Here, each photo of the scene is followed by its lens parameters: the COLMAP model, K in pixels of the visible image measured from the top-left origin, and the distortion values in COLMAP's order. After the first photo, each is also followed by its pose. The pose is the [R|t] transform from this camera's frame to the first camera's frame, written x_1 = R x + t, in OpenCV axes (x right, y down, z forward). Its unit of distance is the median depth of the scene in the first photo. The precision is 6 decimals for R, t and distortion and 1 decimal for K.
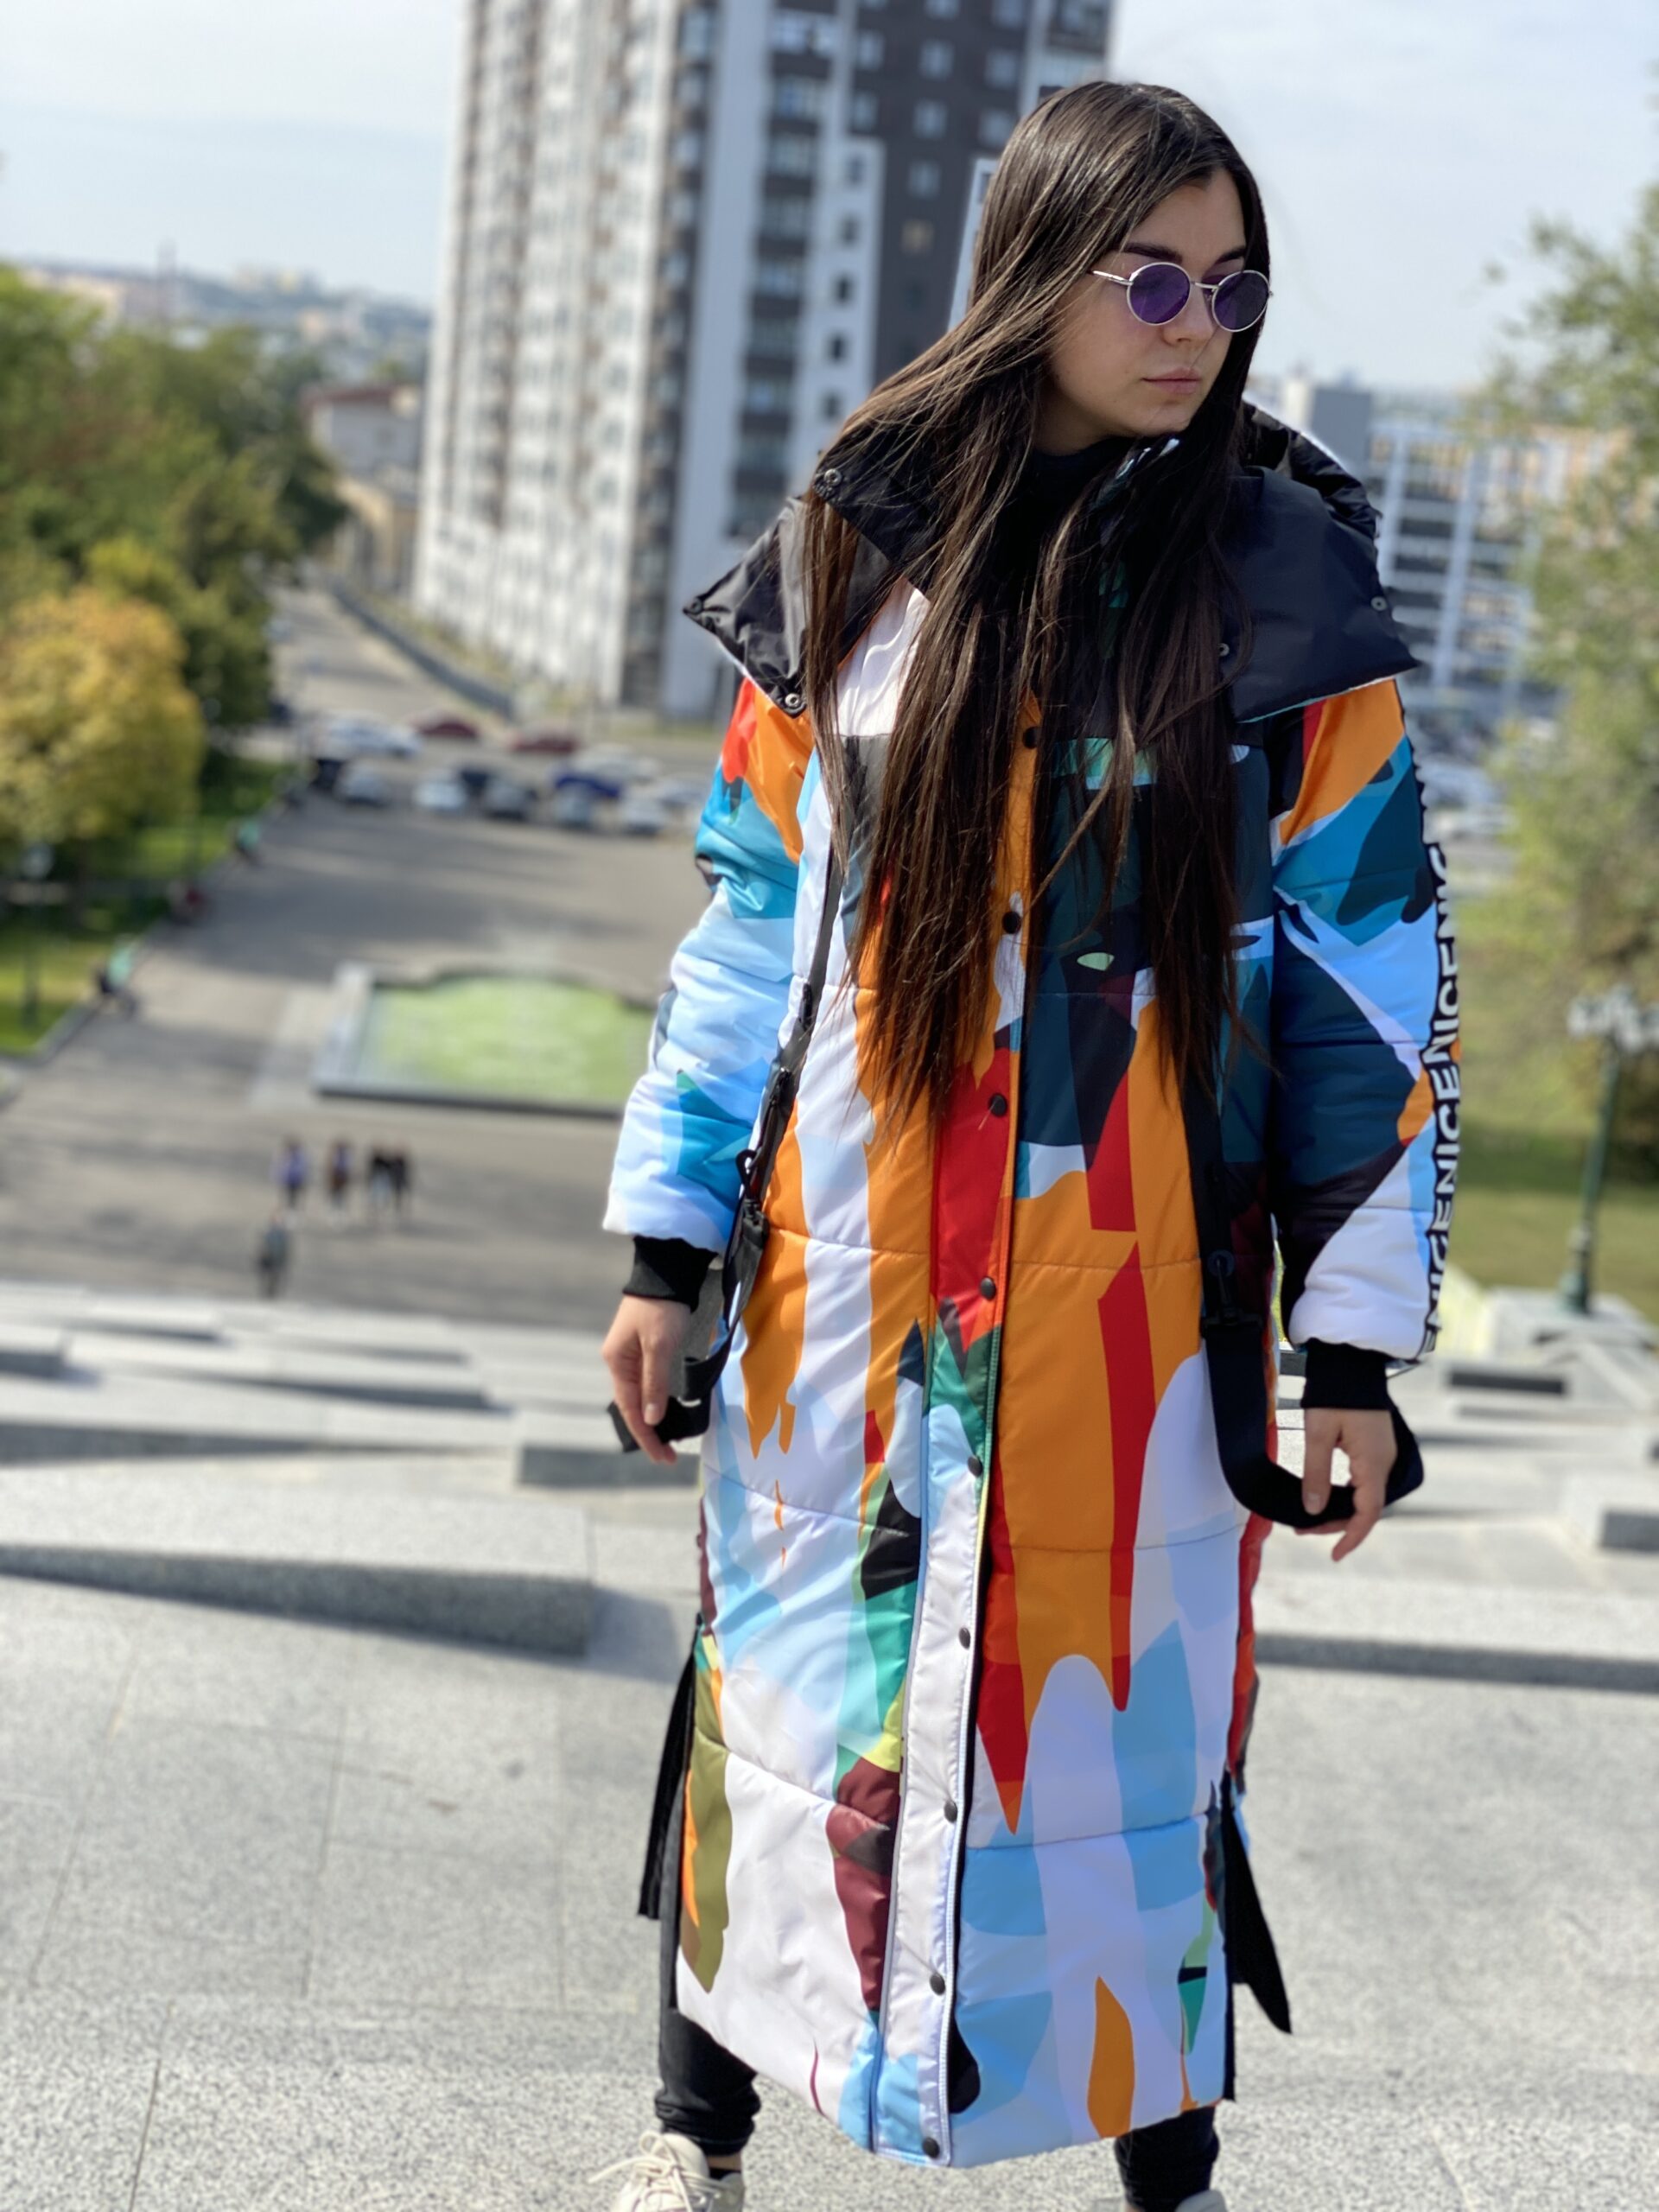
lens RADIAL K [[3235.2, 0, 829.5], [0, 3235.2, 1106.0], [0, 0, 1]] dist [0.186653, -0.467193]
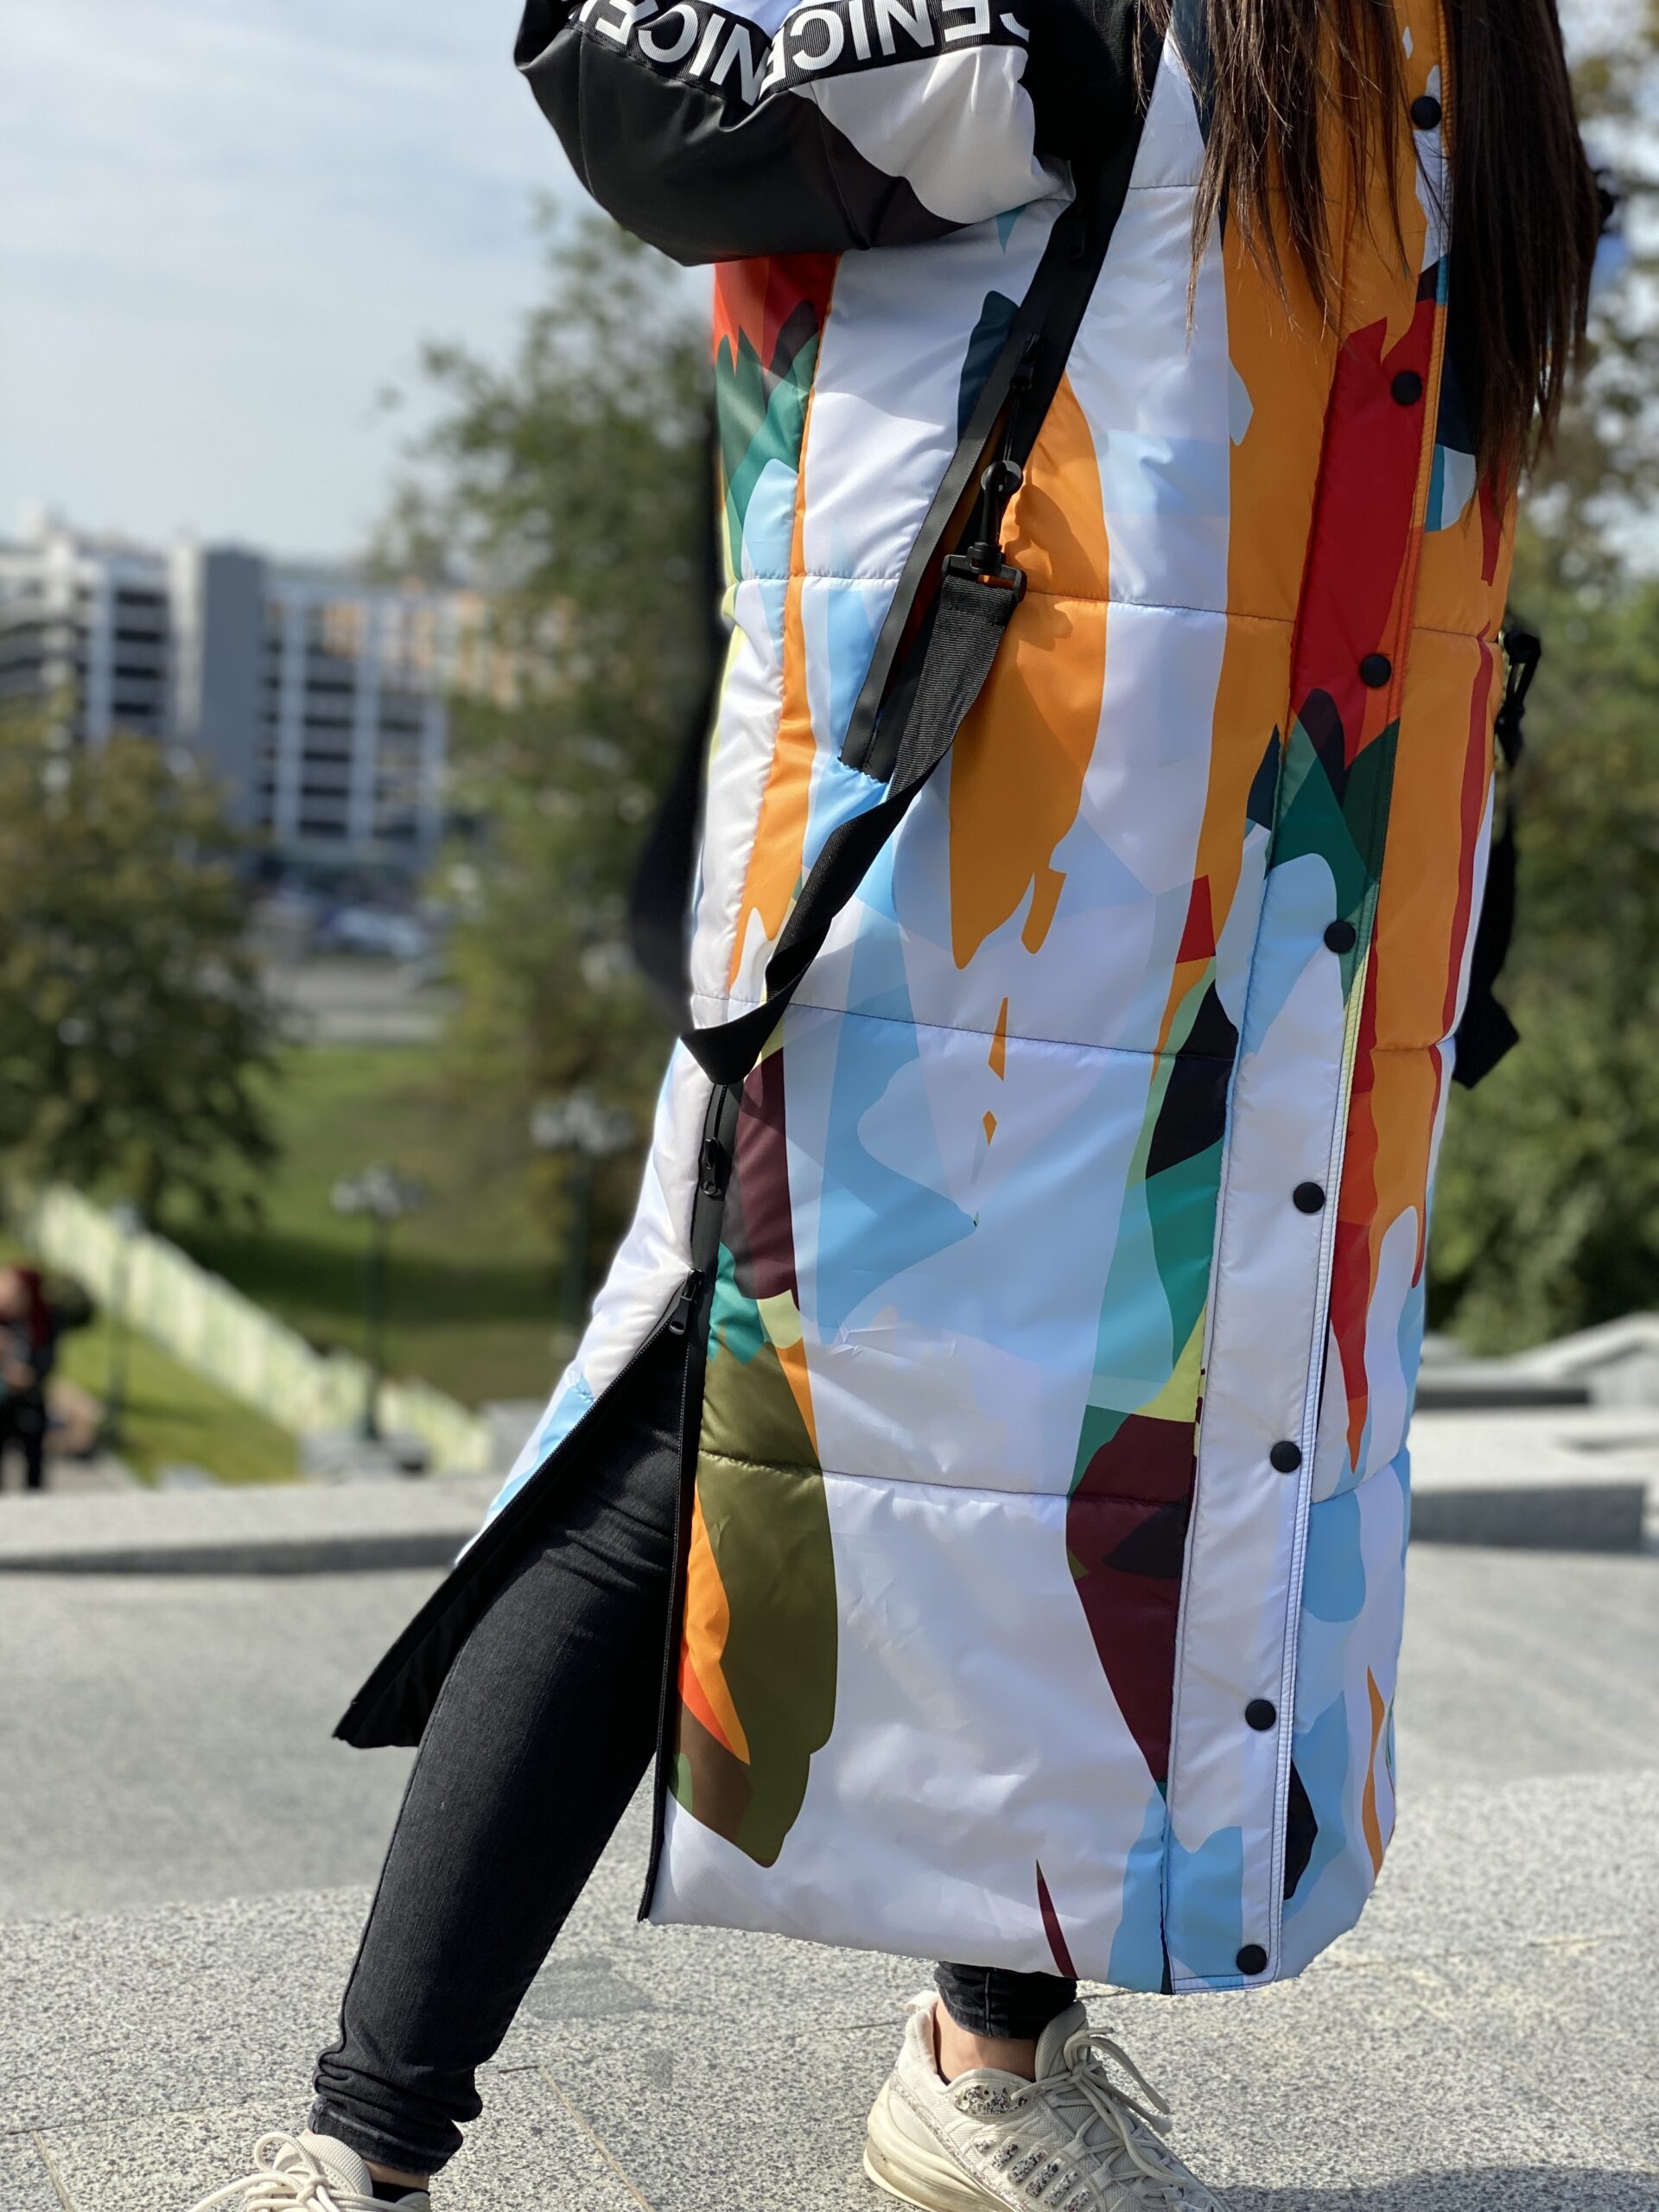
lens RADIAL K [[3256.5, 0, 837.4], [0, 3256.5, 1134.7], [0, 0, 1]] dist [0.216734, -0.663996]
pose [[0.944631, -0.076757, 0.319030, -0.050721], [0.090970, 0.995406, -0.029867, 0.112001], [-0.315271, 0.057236, 0.947274, 0.162339]]
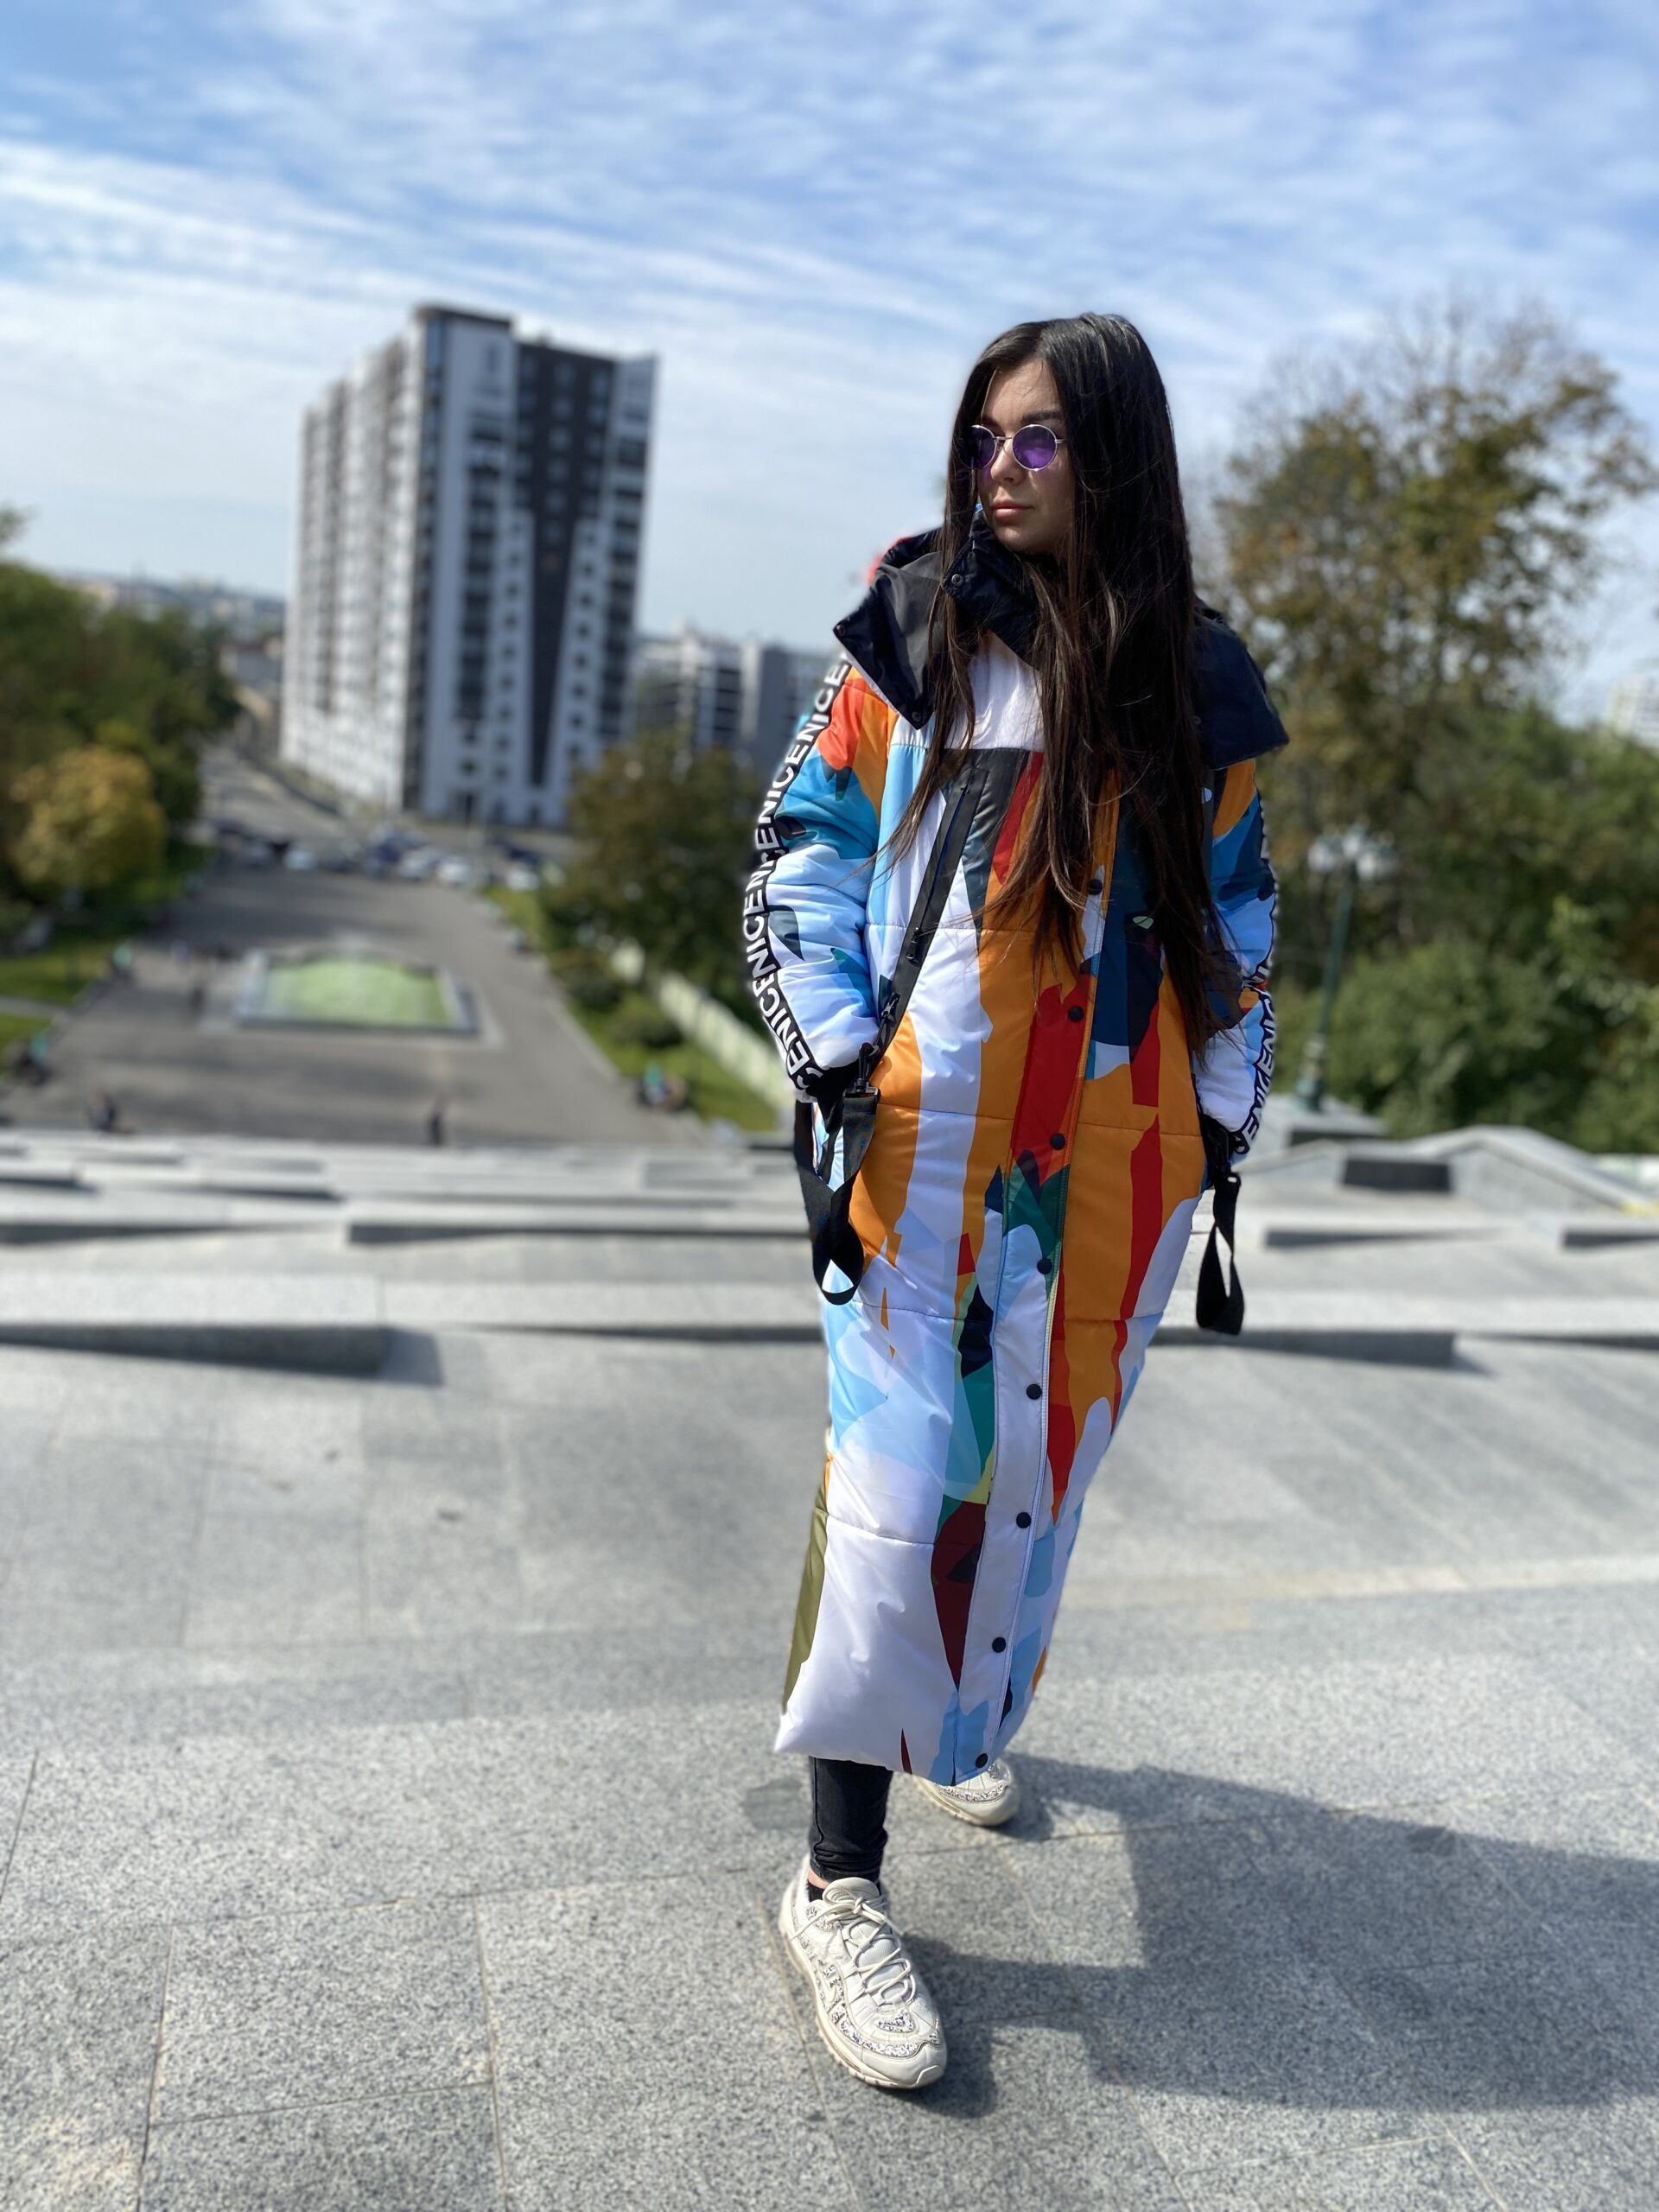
lens RADIAL K [[1665.2, 0, 806.7], [0, 1665.2, 1097.4], [0, 0, 1]] dist [0.018789, -0.011871]
pose [[0.985274, -0.035198, 0.167319, -0.002249], [0.027294, 0.998411, 0.049304, 0.002723], [-0.168789, -0.044012, 0.984669, 0.203269]]
